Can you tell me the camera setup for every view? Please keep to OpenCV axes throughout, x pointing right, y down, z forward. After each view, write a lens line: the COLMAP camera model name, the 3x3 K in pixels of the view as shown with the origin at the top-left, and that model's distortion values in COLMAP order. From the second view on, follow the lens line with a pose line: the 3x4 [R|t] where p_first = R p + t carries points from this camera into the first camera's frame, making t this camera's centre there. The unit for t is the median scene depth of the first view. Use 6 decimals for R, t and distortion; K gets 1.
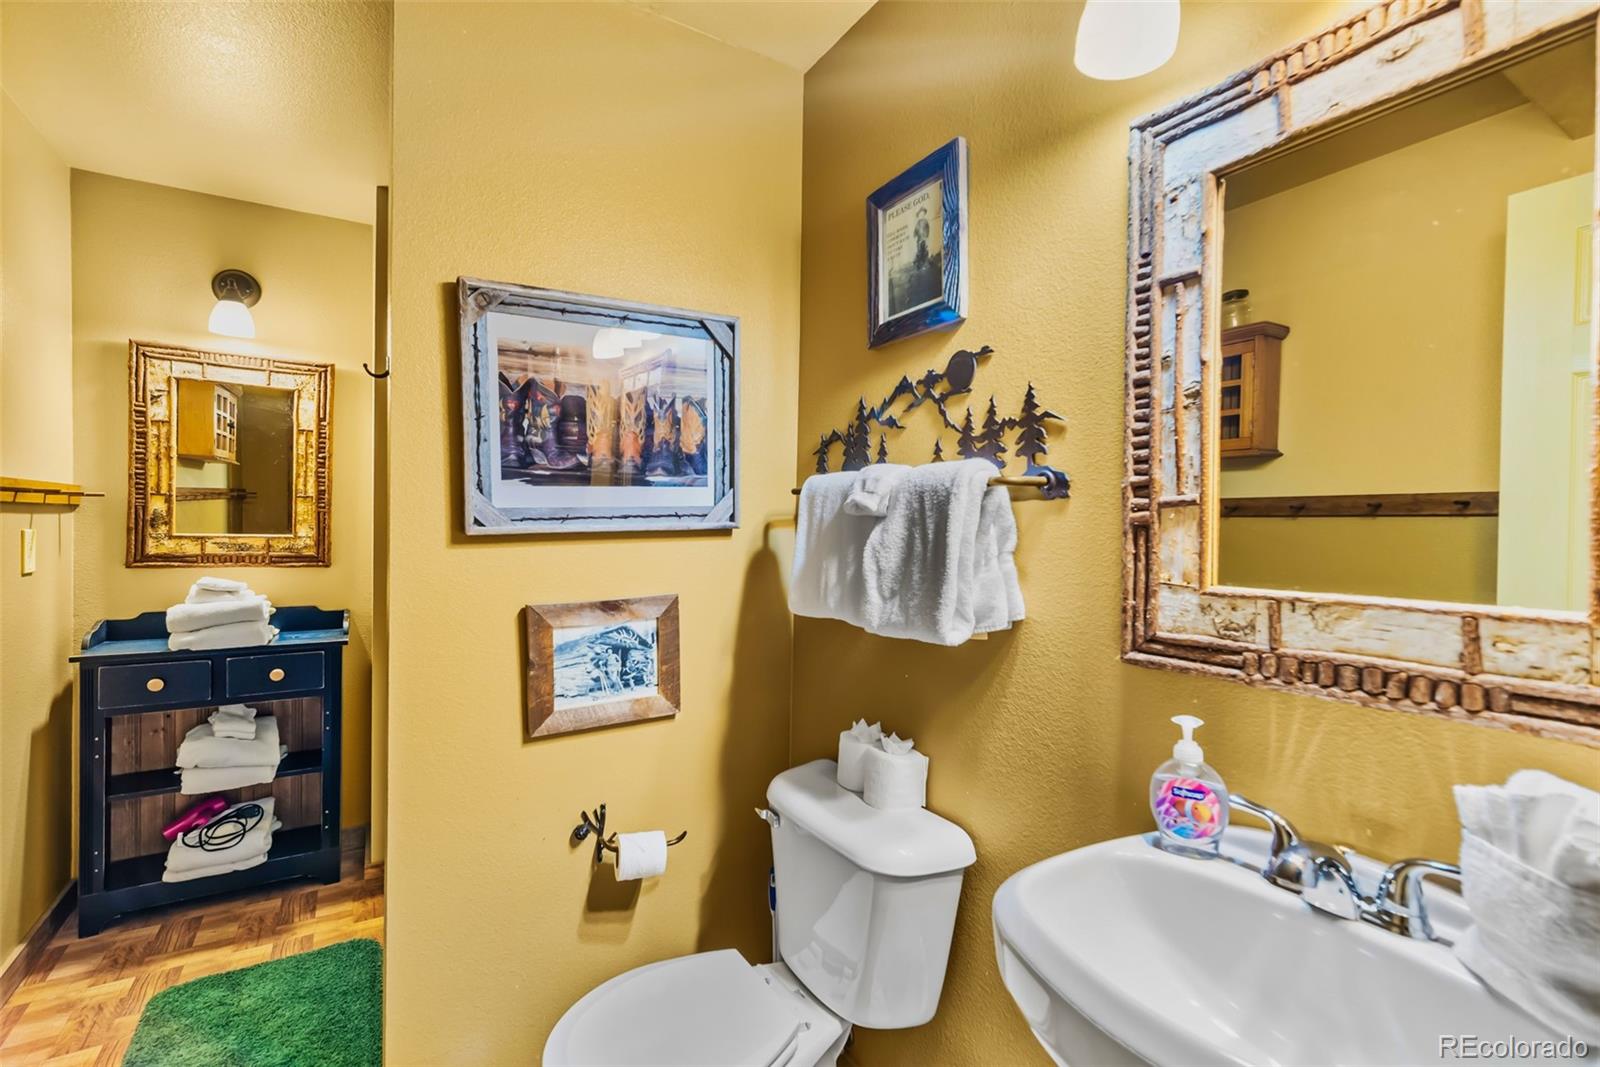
lens RADIAL K [[692.8, 0, 796.1], [0, 692.8, 535.5], [0, 0, 1]] dist [-0.001215, 0.000432]
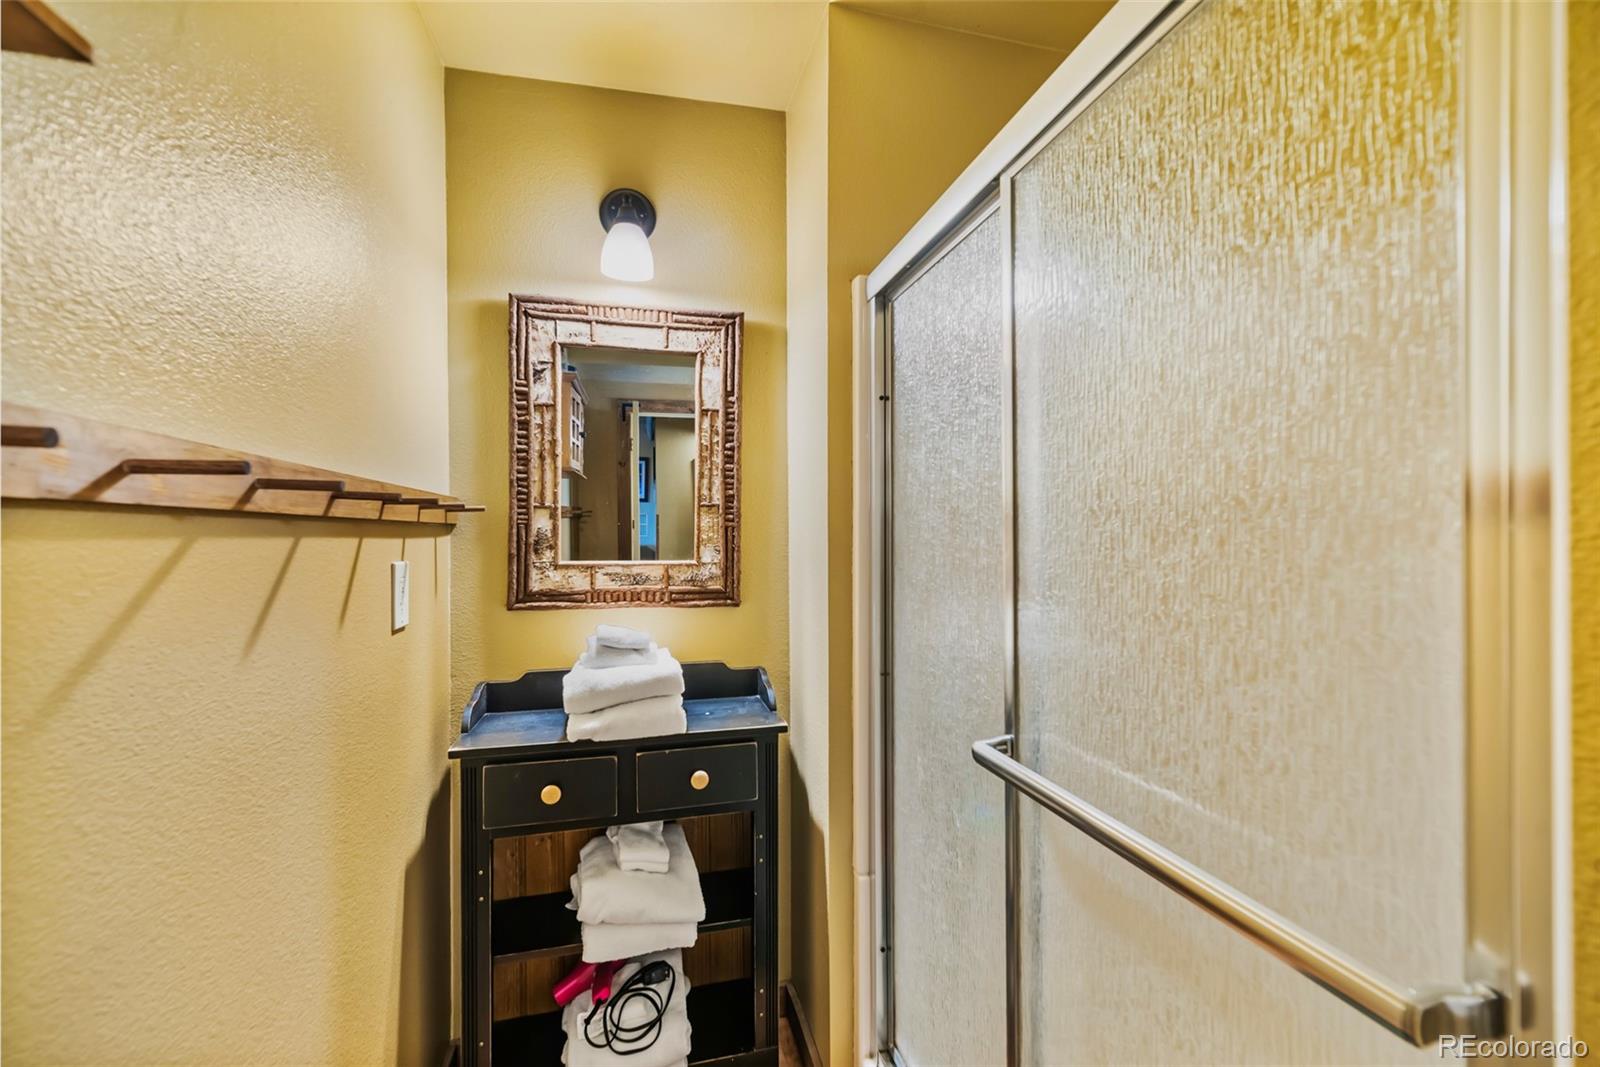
lens RADIAL K [[692.8, 0, 806.4], [0, 692.8, 534.7], [0, 0, 1]] dist [-0.001215, 0.000432]
pose [[0.949065, -0.020848, -0.314389, -0.437477], [0.015688, 0.999698, -0.018935, -0.013263], [0.314688, 0.013038, 0.949106, 0.406293]]
